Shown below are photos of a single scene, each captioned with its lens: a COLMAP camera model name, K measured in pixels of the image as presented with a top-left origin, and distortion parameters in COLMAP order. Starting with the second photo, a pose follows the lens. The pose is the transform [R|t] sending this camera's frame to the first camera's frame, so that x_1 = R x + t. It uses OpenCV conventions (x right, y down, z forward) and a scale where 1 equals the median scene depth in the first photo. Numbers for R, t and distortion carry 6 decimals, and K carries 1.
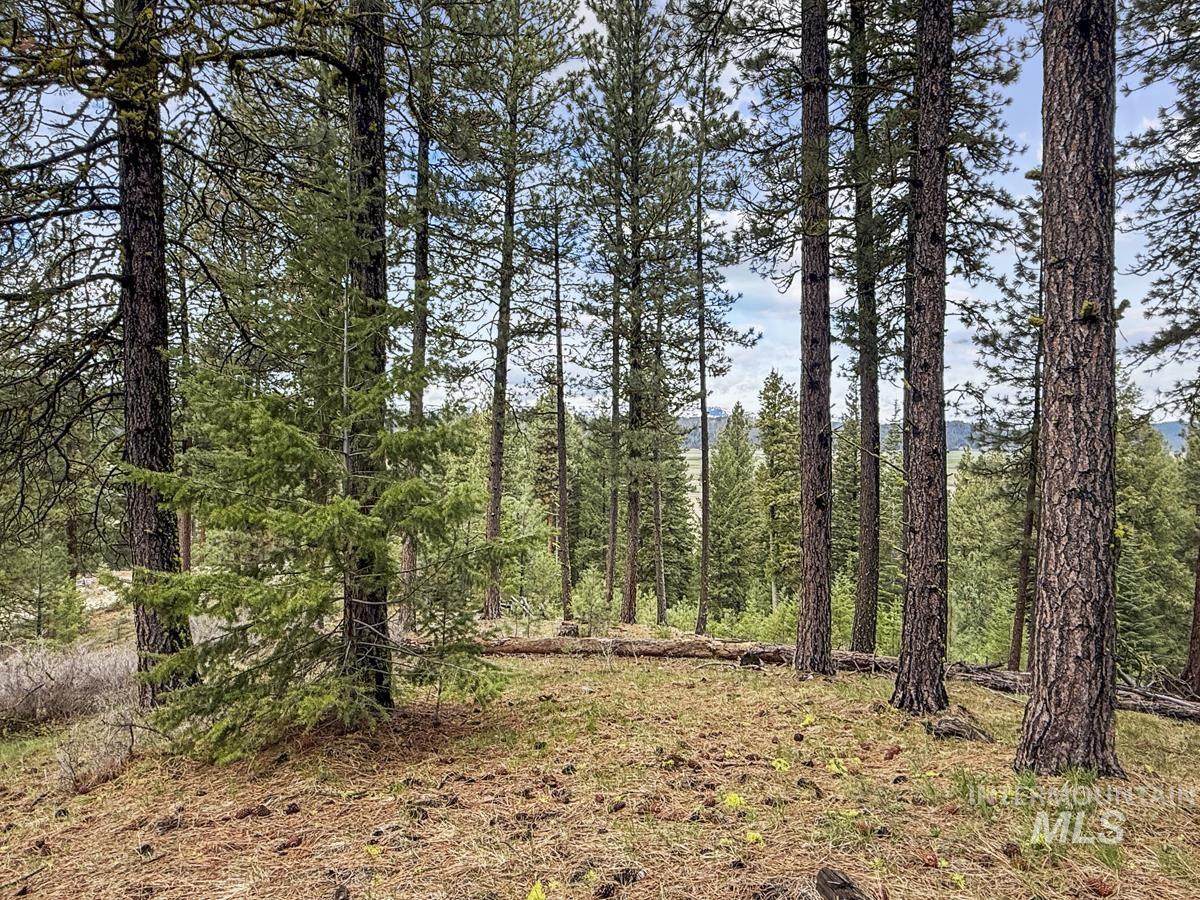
lens RADIAL K [[729.9, 0, 598.7], [0, 729.9, 490.5], [0, 0, 1]] dist [-0.000839, -0.000370]
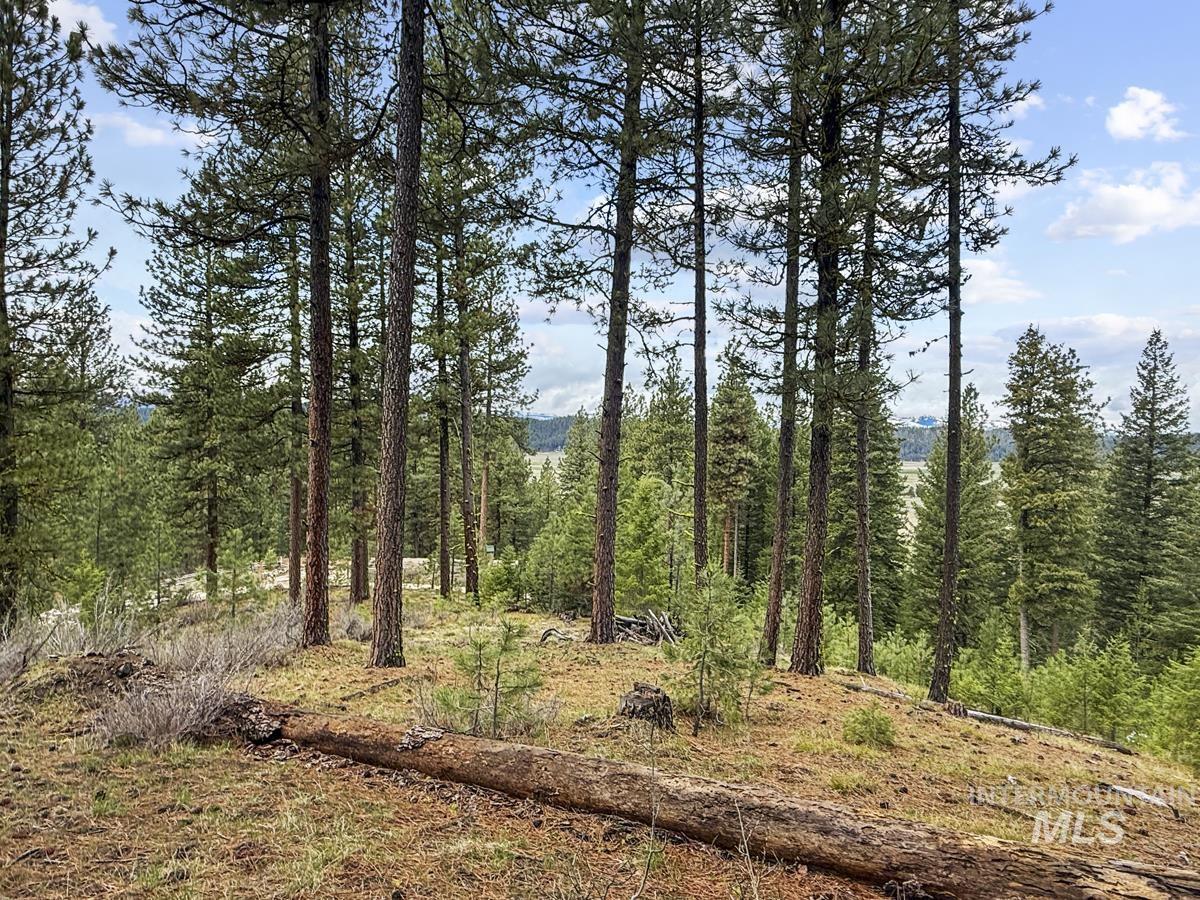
lens RADIAL K [[729.9, 0, 598.7], [0, 729.9, 490.5], [0, 0, 1]] dist [-0.000839, -0.000370]
pose [[0.965001, 0.023528, -0.261190, 0.013099], [-0.027362, 0.999565, -0.011050, 0.021642], [0.260817, 0.017810, 0.965224, 0.175677]]
